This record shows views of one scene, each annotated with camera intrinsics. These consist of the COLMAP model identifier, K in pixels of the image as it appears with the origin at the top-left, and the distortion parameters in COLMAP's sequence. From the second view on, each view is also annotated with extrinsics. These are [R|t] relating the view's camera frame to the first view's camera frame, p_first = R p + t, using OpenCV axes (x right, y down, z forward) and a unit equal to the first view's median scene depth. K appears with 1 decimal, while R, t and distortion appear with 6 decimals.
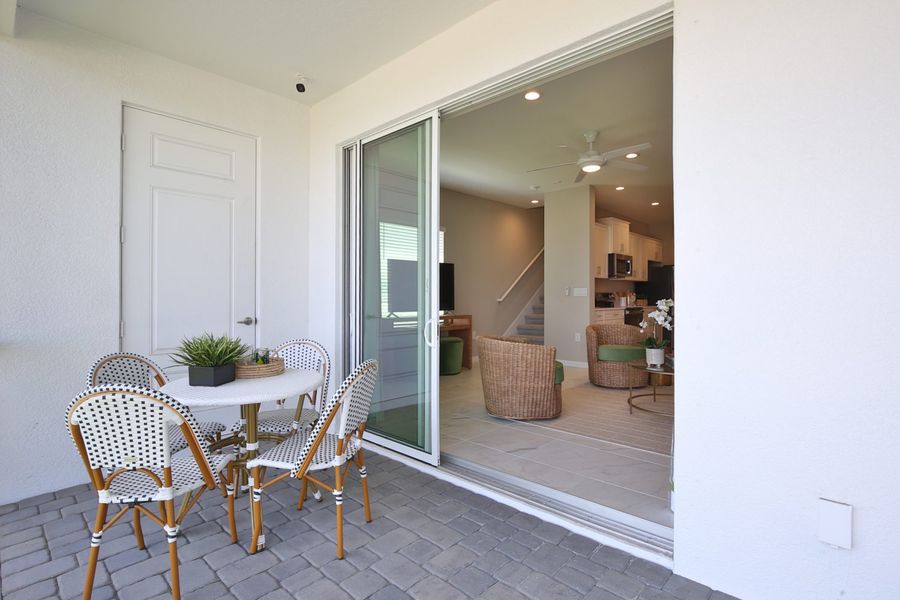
lens RADIAL K [[437.9, 0, 458.6], [0, 437.9, 291.3], [0, 0, 1]] dist [-0.022111, 0.000020]
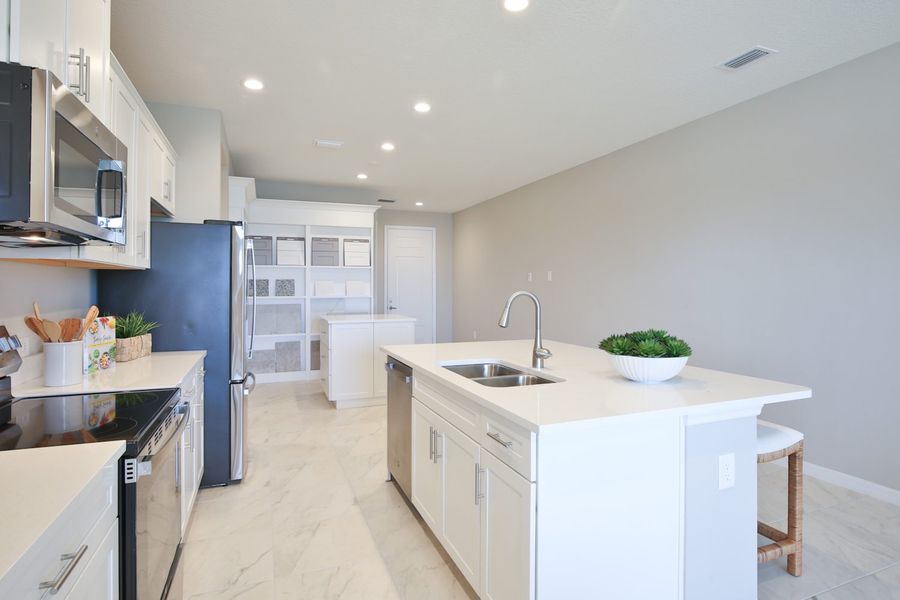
lens RADIAL K [[481.3, 0, 453.4], [0, 481.3, 292.0], [0, 0, 1]] dist [-0.025458, 0.000137]
pose [[0.428083, -0.011490, 0.903666, 0.275445], [-0.008888, 0.999817, 0.016923, -0.017799], [-0.903696, -0.015277, 0.427903, 0.805540]]
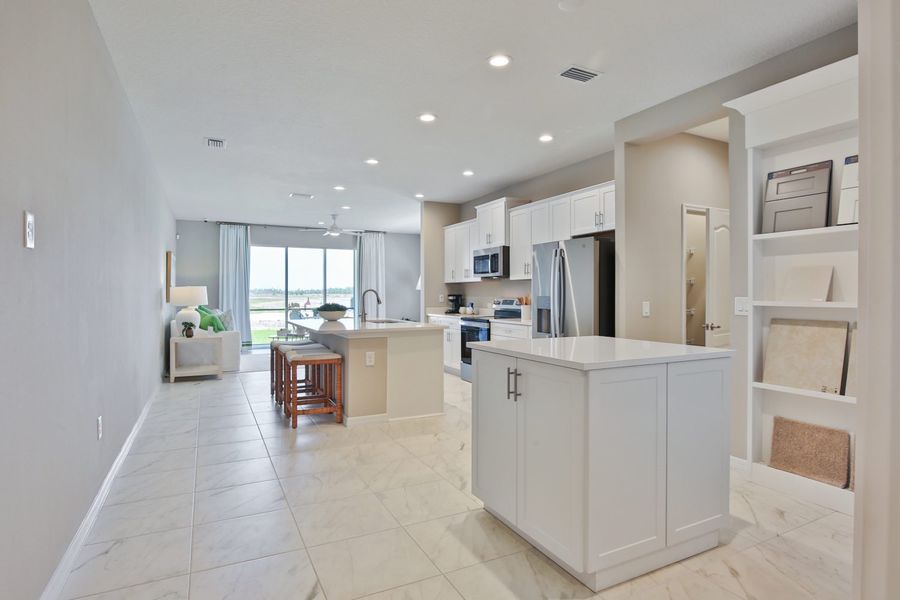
lens RADIAL K [[481.3, 0, 453.4], [0, 481.3, 292.0], [0, 0, 1]] dist [-0.025458, 0.000137]
pose [[-0.338159, -0.010289, -0.941033, 1.201563], [0.005721, 0.999899, -0.012989, 0.001683], [0.941071, -0.009776, -0.338067, 1.253506]]
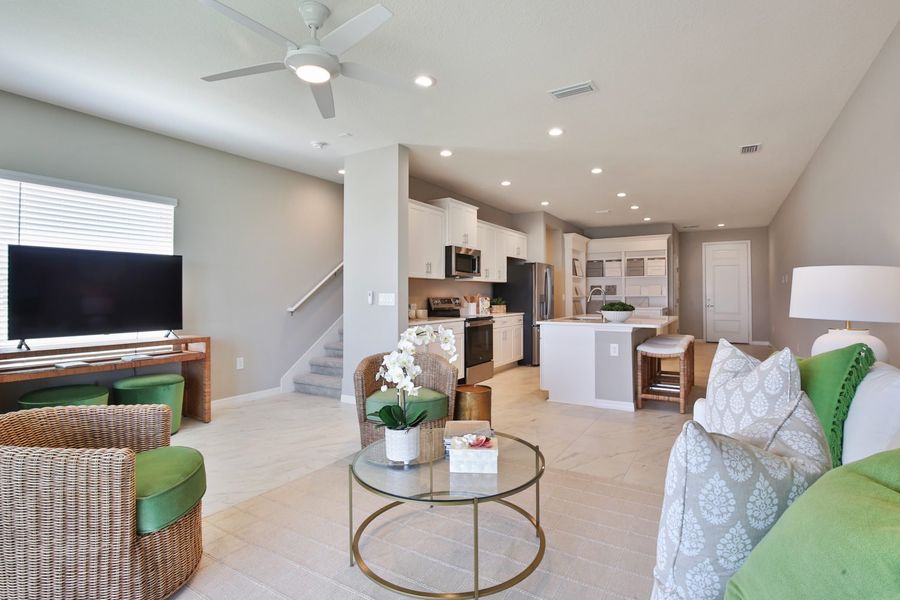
lens RADIAL K [[437.9, 0, 458.6], [0, 437.9, 291.3], [0, 0, 1]] dist [-0.022111, 0.000020]
pose [[0.978660, -0.004862, 0.205431, 0.211060], [0.004466, 0.999987, 0.002393, -0.010297], [-0.205440, -0.001424, 0.978669, 0.260005]]
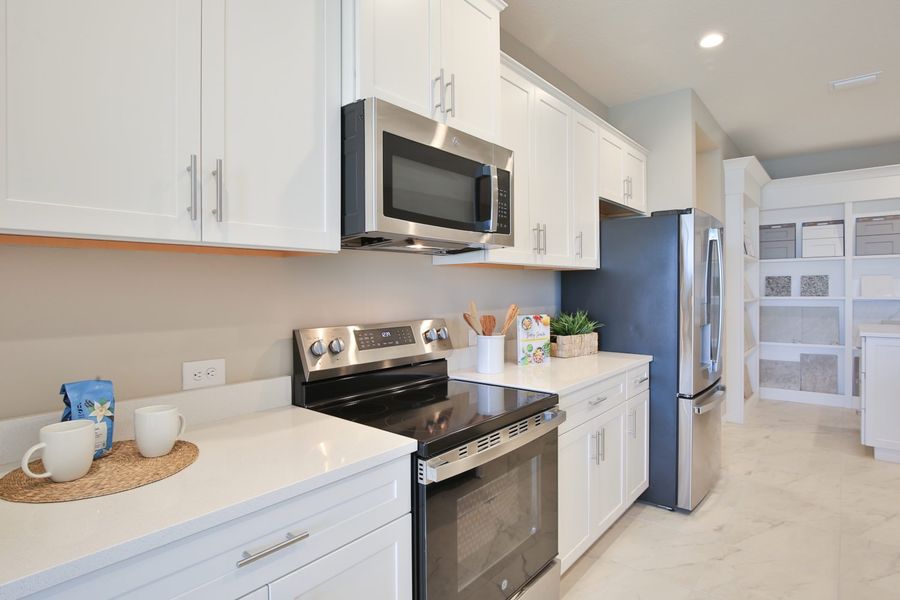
lens RADIAL K [[472.9, 0, 454.5], [0, 472.9, 295.6], [0, 0, 1]] dist [-0.025393, -0.000084]
pose [[0.998352, -0.011908, 0.056142, 0.376552], [0.010444, 0.999600, 0.026299, -0.017125], [-0.056433, -0.025670, 0.998076, 0.814171]]
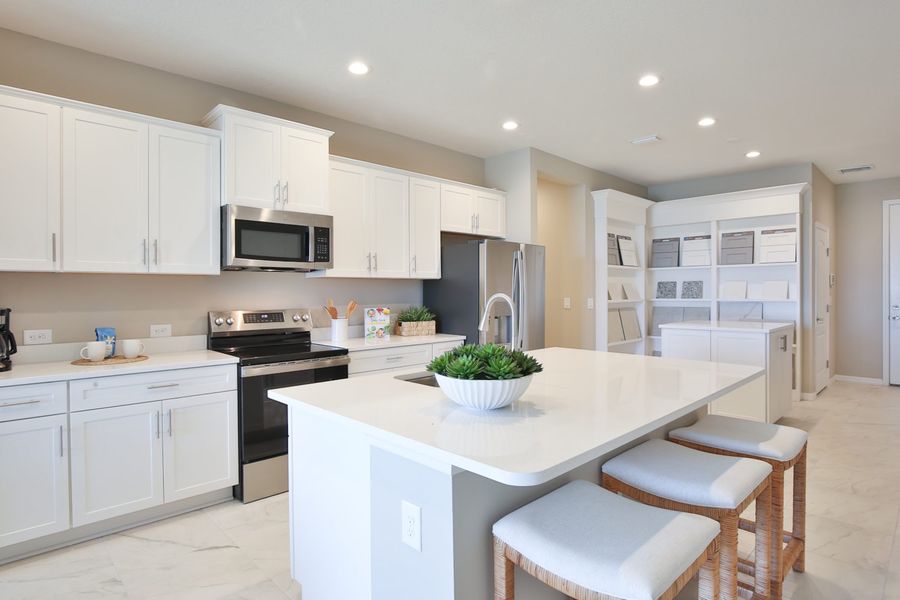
lens RADIAL K [[481.3, 0, 453.4], [0, 481.3, 292.0], [0, 0, 1]] dist [-0.025458, 0.000137]
pose [[0.998841, -0.008193, -0.047440, 0.556331], [0.008785, 0.999886, 0.012271, -0.018180], [0.047334, -0.012673, 0.998799, 0.610821]]
